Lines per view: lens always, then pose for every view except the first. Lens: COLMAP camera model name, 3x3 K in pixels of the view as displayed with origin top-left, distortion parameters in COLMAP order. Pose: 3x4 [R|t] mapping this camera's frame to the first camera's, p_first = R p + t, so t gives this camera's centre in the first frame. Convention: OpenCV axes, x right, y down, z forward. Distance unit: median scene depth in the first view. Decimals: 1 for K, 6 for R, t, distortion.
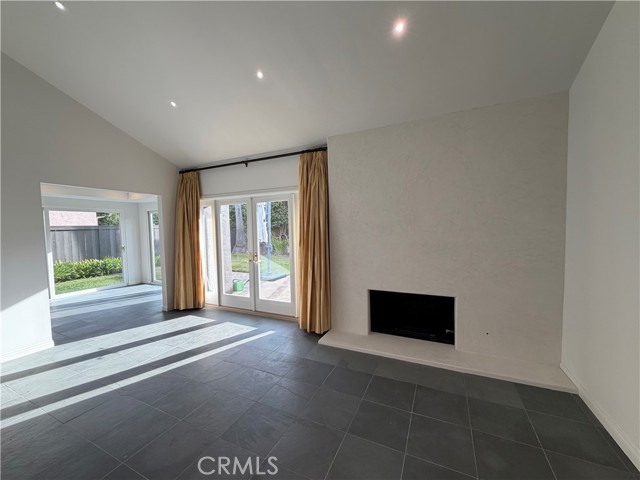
lens RADIAL K [[256.6, 0, 320.2], [0, 256.6, 241.1], [0, 0, 1]] dist [-0.000646, 0.000145]
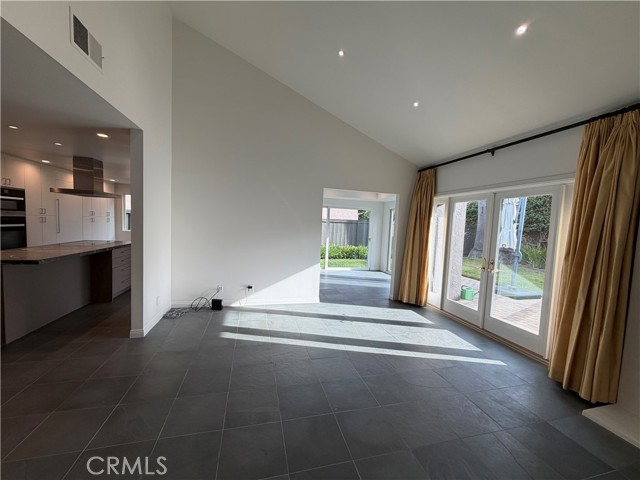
lens RADIAL K [[256.6, 0, 319.2], [0, 256.6, 240.2], [0, 0, 1]] dist [-0.000646, 0.000145]
pose [[0.639720, 0.098574, -0.762261, 0.017096], [-0.097789, 0.994121, 0.046489, -0.001695], [0.762362, 0.044800, 0.645599, 0.055773]]
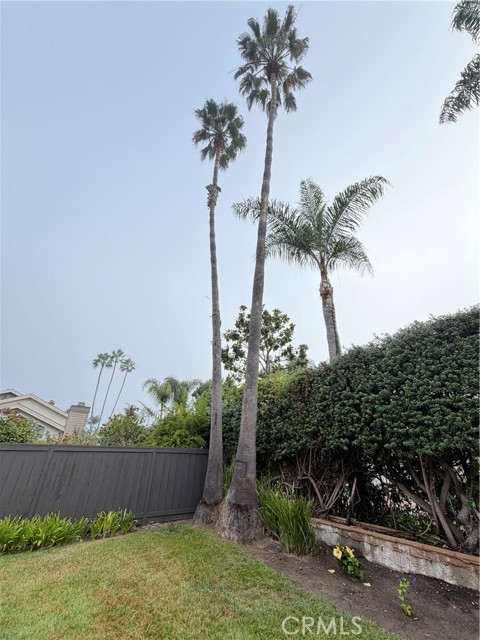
lens RADIAL K [[256.6, 0, 237.1], [0, 256.6, 318.2], [0, 0, 1]] dist [-0.000646, 0.000145]
pose [[0.880403, -0.197143, -0.431307, -0.068163], [-0.056315, 0.859596, -0.507861, -0.130371], [0.470871, 0.471411, 0.745689, 2.199005]]
